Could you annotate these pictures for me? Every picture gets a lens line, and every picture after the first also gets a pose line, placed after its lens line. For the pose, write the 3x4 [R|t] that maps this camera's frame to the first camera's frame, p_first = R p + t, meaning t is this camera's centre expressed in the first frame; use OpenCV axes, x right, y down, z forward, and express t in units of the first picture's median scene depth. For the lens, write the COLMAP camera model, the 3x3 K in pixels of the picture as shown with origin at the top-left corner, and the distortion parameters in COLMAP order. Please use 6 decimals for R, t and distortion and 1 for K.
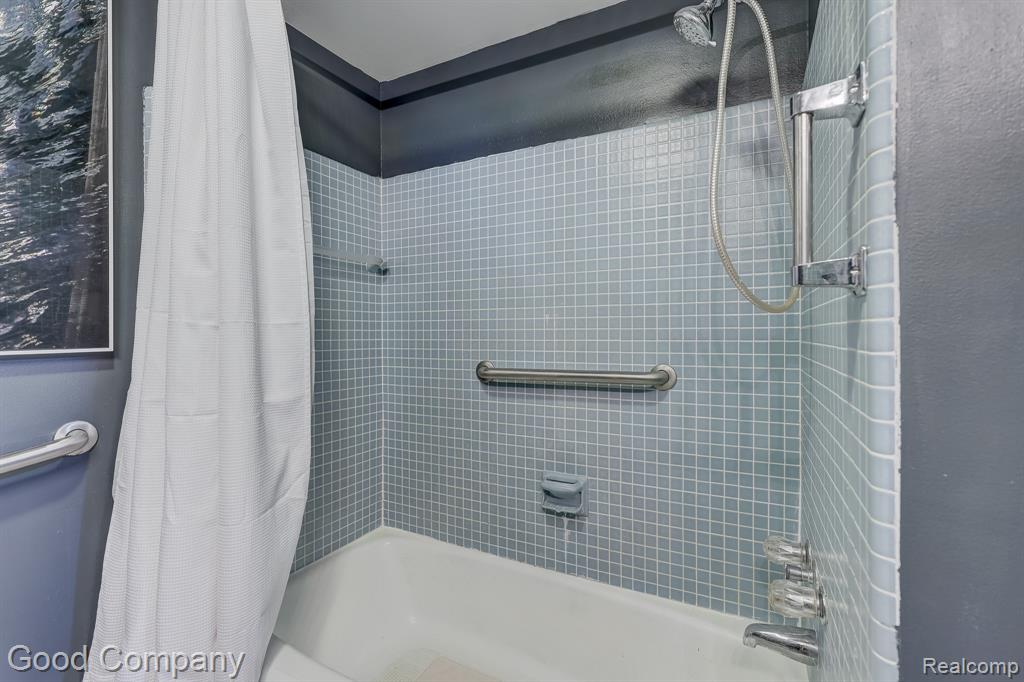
lens RADIAL K [[464.3, 0, 510.6], [0, 464.3, 337.4], [0, 0, 1]] dist [-0.001555, -0.000200]
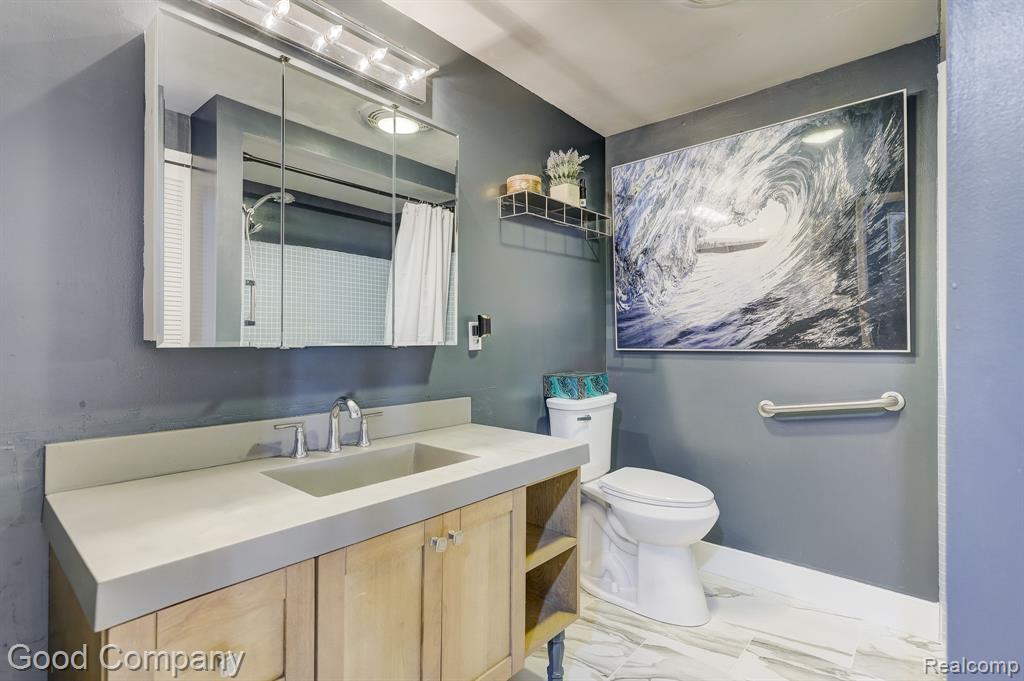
lens RADIAL K [[494.7, 0, 509.7], [0, 494.7, 339.3], [0, 0, 1]] dist [0.000039, 0.000007]
pose [[-0.241226, -0.000328, -0.970469, 1.303336], [-0.007214, 0.999973, 0.001455, -0.009720], [0.970442, 0.007352, -0.241222, 0.050541]]
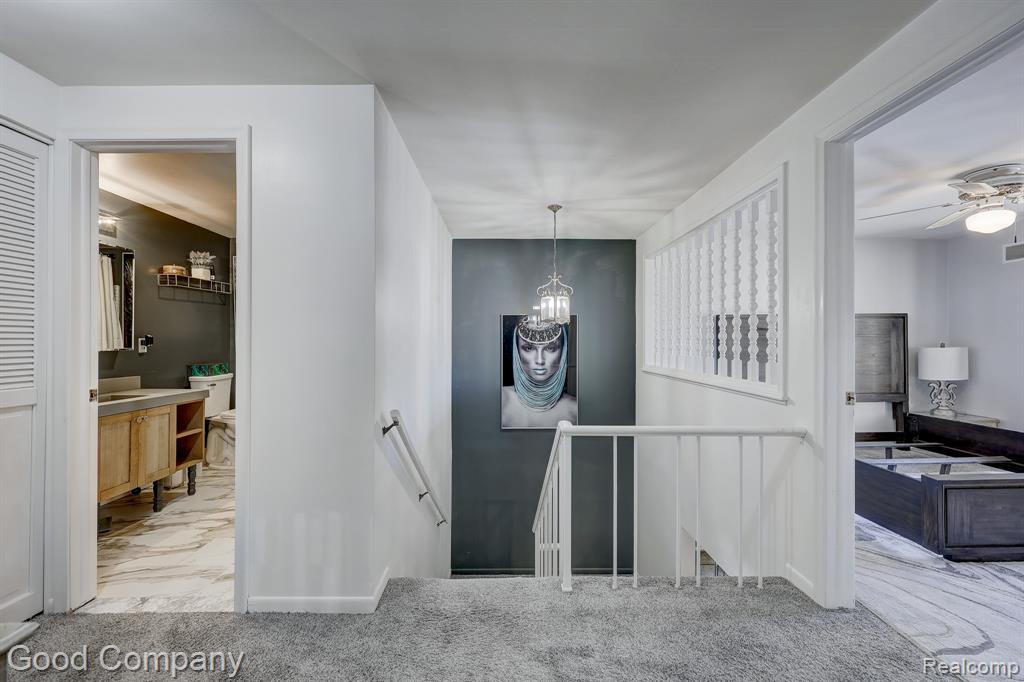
lens RADIAL K [[415.5, 0, 519.3], [0, 415.5, 342.9], [0, 0, 1]] dist [0.000218, -0.000030]
pose [[0.472004, -0.003198, -0.881590, 4.562532], [-0.006050, 0.999958, -0.006866, -0.043276], [0.881575, 0.008574, 0.471965, 0.677422]]
